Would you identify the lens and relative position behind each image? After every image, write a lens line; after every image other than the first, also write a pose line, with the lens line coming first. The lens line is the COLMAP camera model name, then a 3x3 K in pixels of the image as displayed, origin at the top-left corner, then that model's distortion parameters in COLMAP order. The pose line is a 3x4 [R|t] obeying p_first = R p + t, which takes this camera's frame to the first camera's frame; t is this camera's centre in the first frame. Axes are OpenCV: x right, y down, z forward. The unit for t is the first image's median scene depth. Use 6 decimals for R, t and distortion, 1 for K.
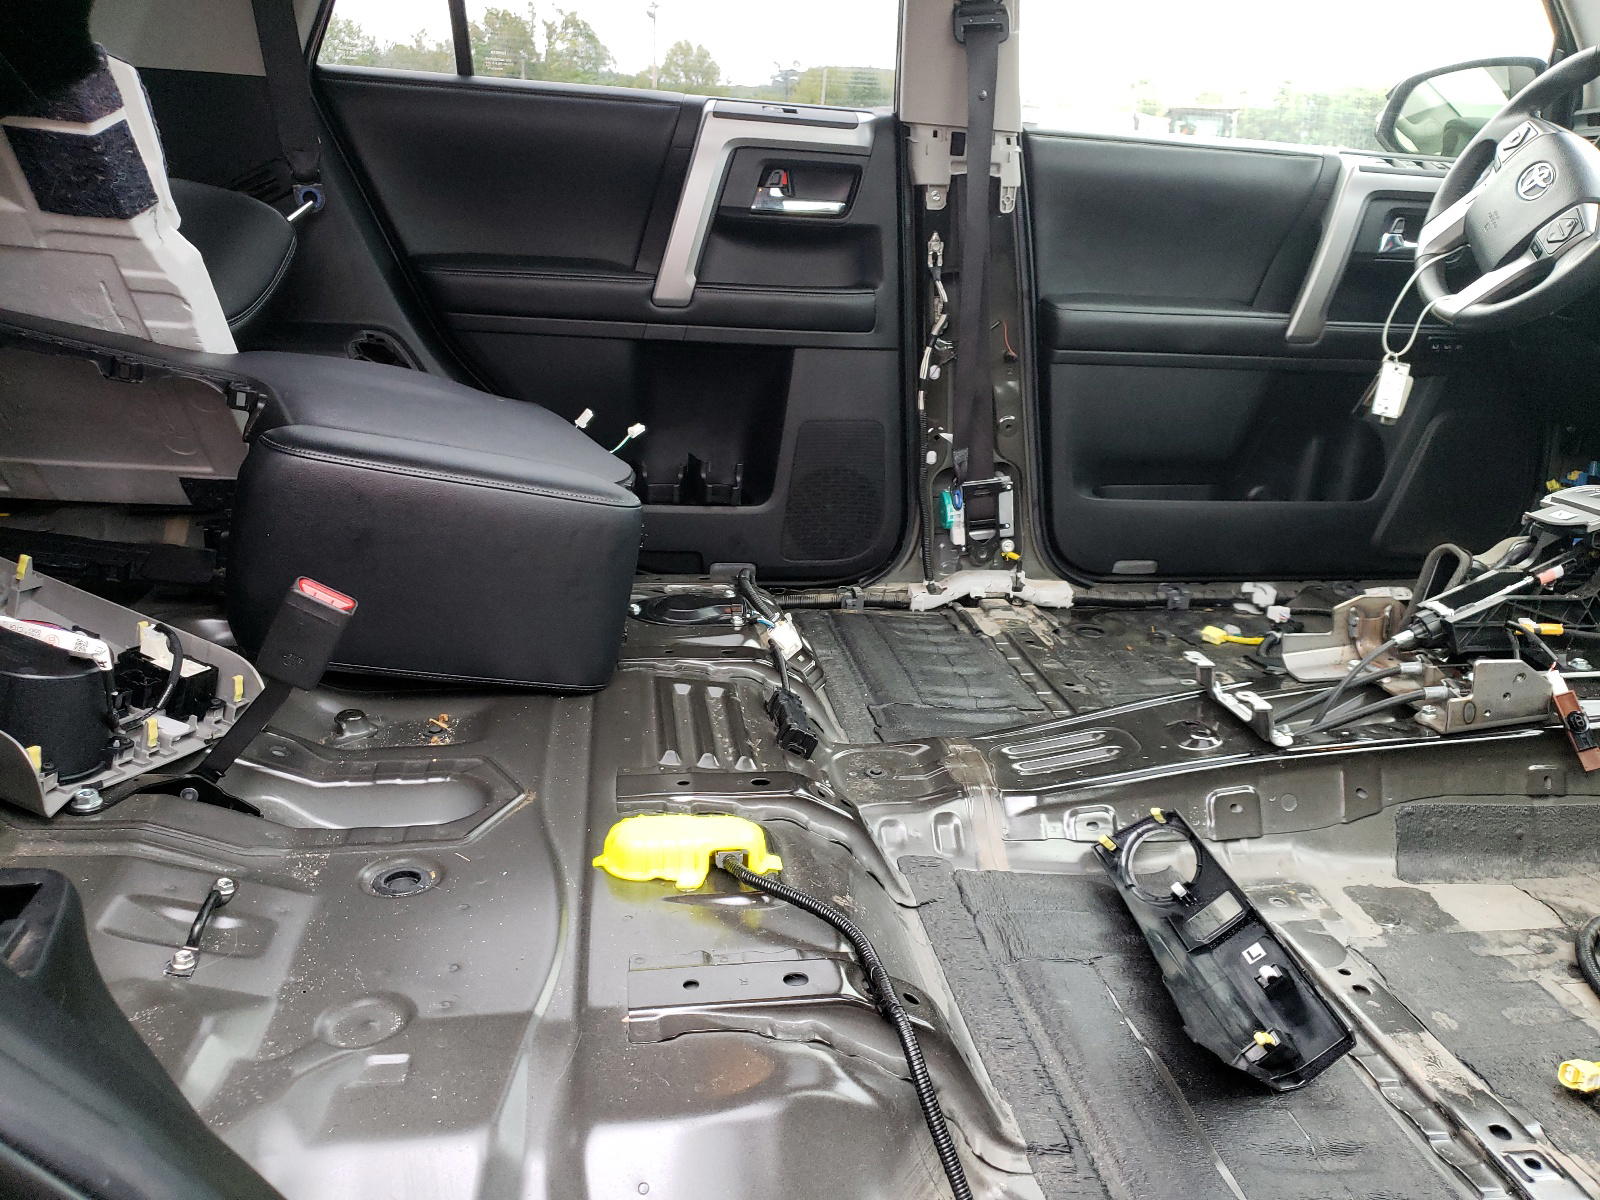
lens RADIAL K [[1213.4, 0, 801.4], [0, 1213.4, 596.4], [0, 0, 1]] dist [0.010879, -0.014950]
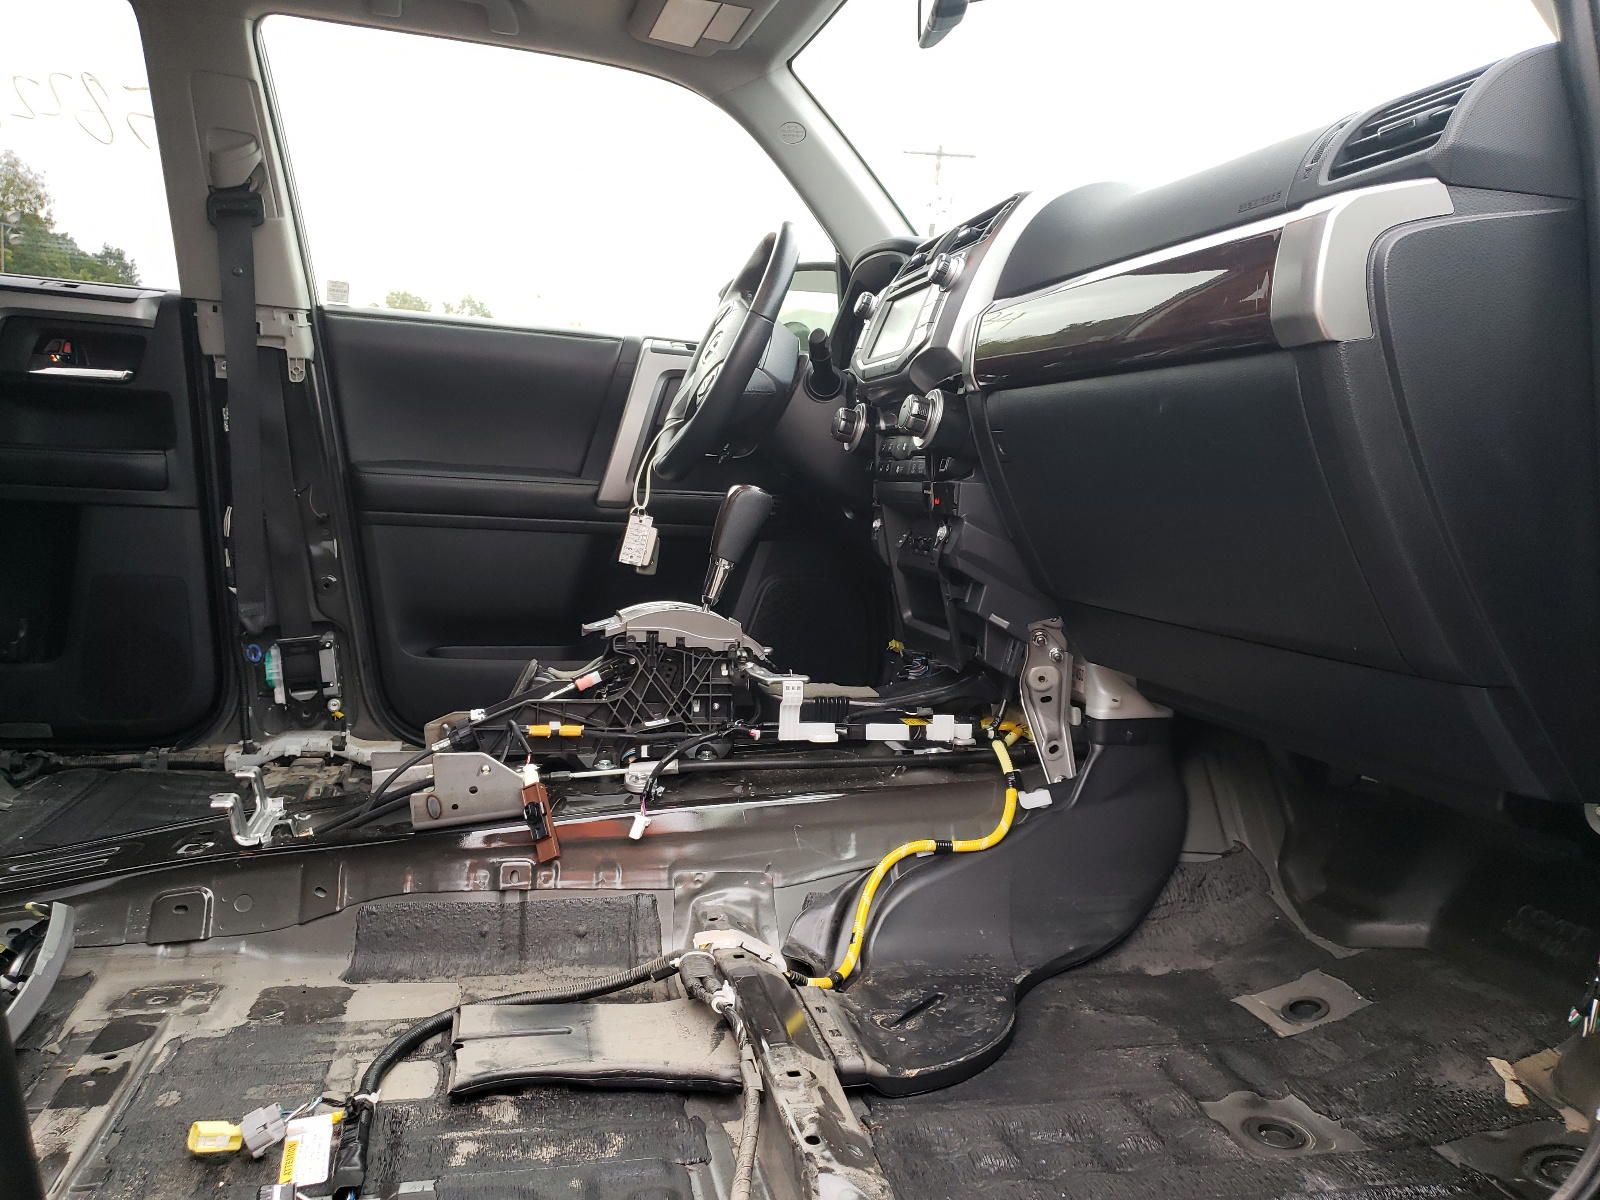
lens RADIAL K [[1213.4, 0, 800.7], [0, 1213.4, 599.0], [0, 0, 1]] dist [0.010879, -0.014950]
pose [[0.996959, -0.005092, 0.077767, 0.496189], [0.020952, 0.978635, -0.204533, 0.089142], [-0.075064, 0.205541, 0.975766, -0.023414]]
